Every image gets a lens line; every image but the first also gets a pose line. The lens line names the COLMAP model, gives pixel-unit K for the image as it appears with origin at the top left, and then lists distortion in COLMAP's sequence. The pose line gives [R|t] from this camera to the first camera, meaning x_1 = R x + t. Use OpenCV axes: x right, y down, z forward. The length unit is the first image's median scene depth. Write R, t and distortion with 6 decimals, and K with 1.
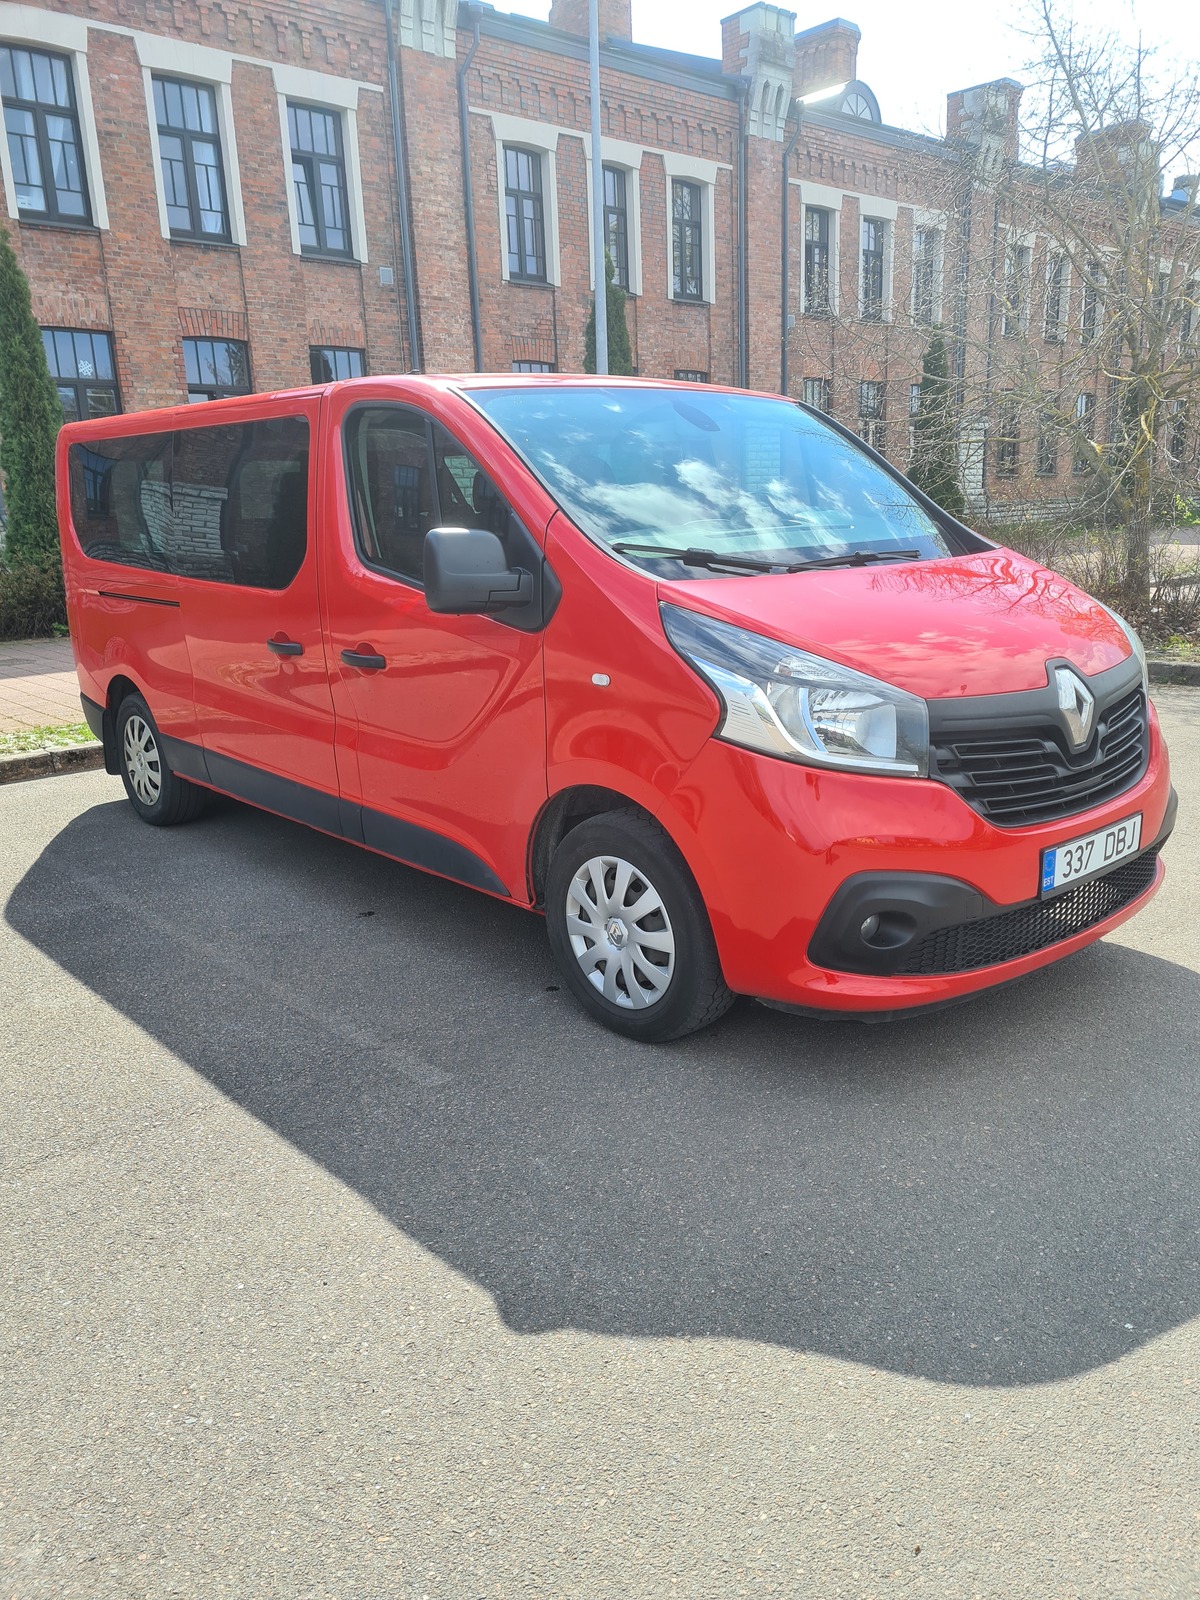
lens RADIAL K [[1212.1, 0, 602.5], [0, 1212.1, 797.9], [0, 0, 1]] dist [0.029372, -0.029217]
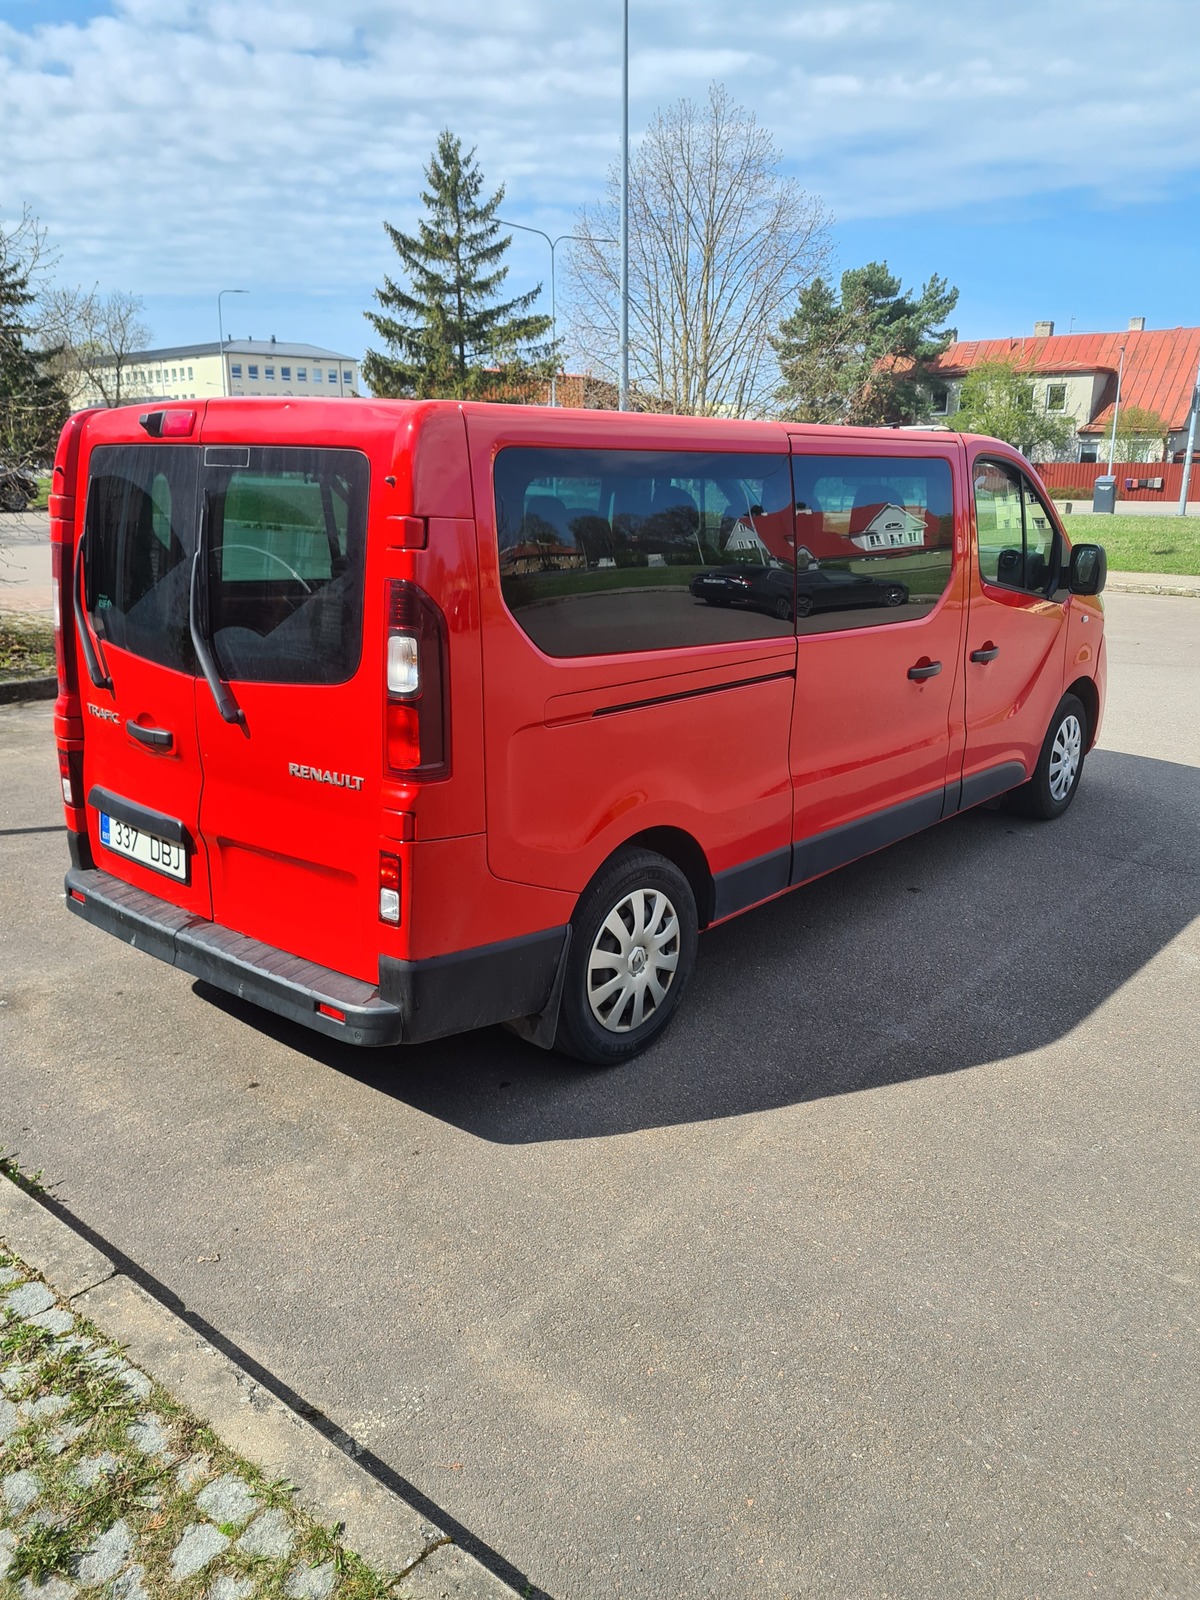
lens RADIAL K [[1212.1, 0, 610.8], [0, 1212.1, 792.5], [0, 0, 1]] dist [0.029372, -0.029217]
pose [[-0.136052, -0.186879, 0.972916, -1.361842], [0.287883, 0.932214, 0.219318, -0.352219], [-0.947952, 0.309925, -0.073031, 1.466042]]
